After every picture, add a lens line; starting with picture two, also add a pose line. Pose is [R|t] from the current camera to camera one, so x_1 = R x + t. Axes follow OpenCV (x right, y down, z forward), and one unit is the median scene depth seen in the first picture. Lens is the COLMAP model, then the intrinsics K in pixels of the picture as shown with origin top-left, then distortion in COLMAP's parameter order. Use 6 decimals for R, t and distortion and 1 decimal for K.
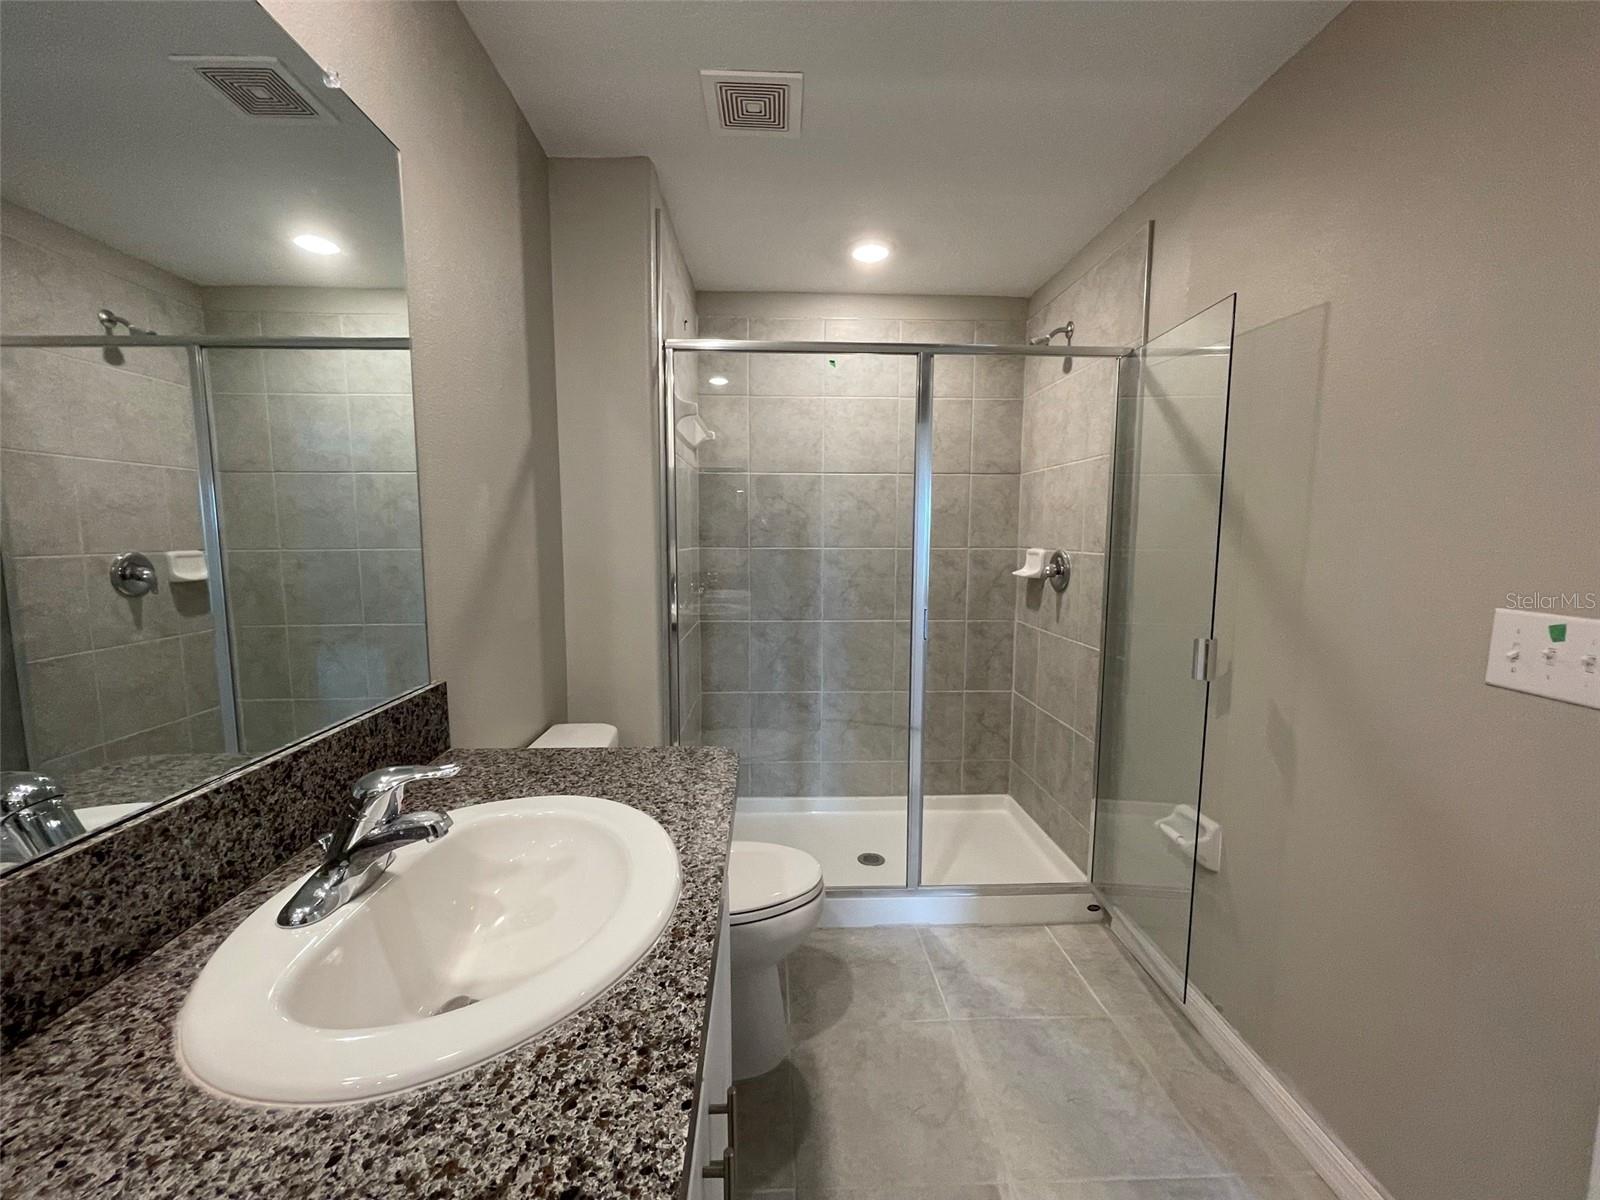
lens RADIAL K [[650.3, 0, 795.7], [0, 650.3, 600.1], [0, 0, 1]] dist [-0.004762, -0.000735]
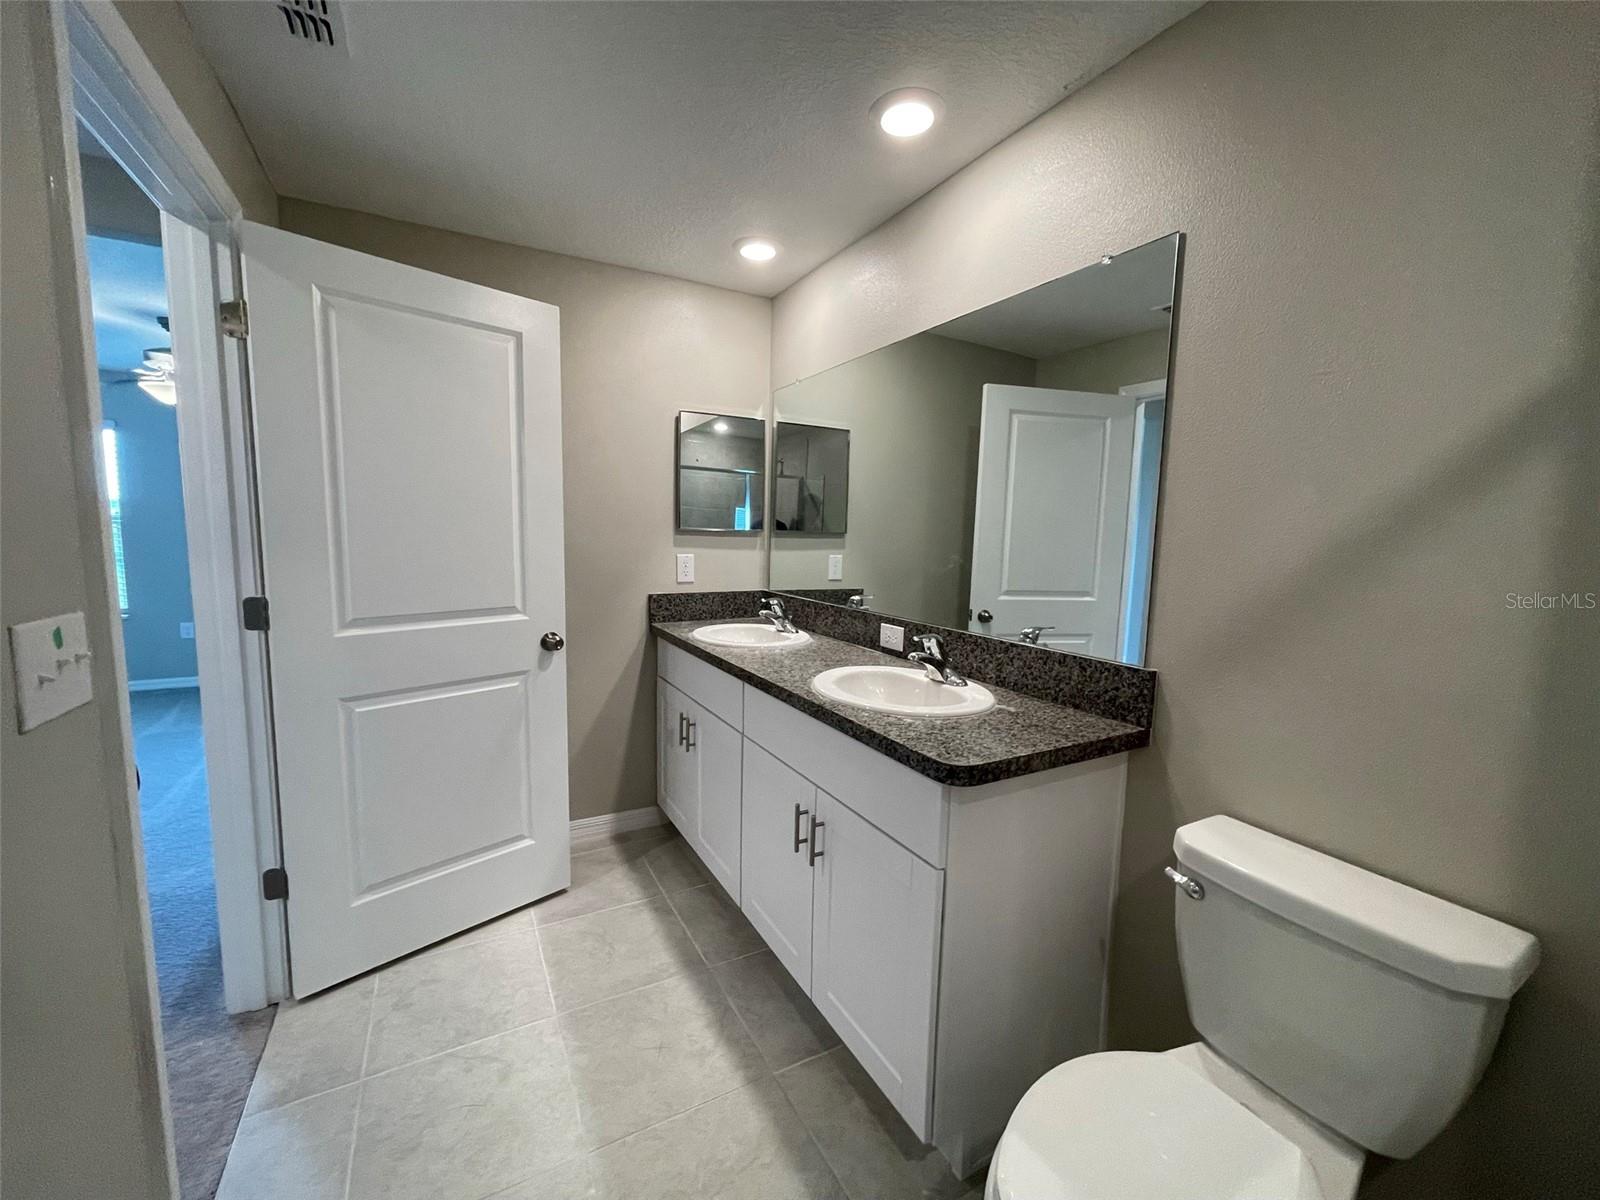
lens RADIAL K [[650.3, 0, 795.7], [0, 650.3, 600.1], [0, 0, 1]] dist [-0.004762, -0.000735]
pose [[-0.895485, 0.025417, -0.444365, 0.613649], [-0.068266, 0.978712, 0.193552, -0.203268], [0.439825, 0.203658, -0.874687, 1.947158]]
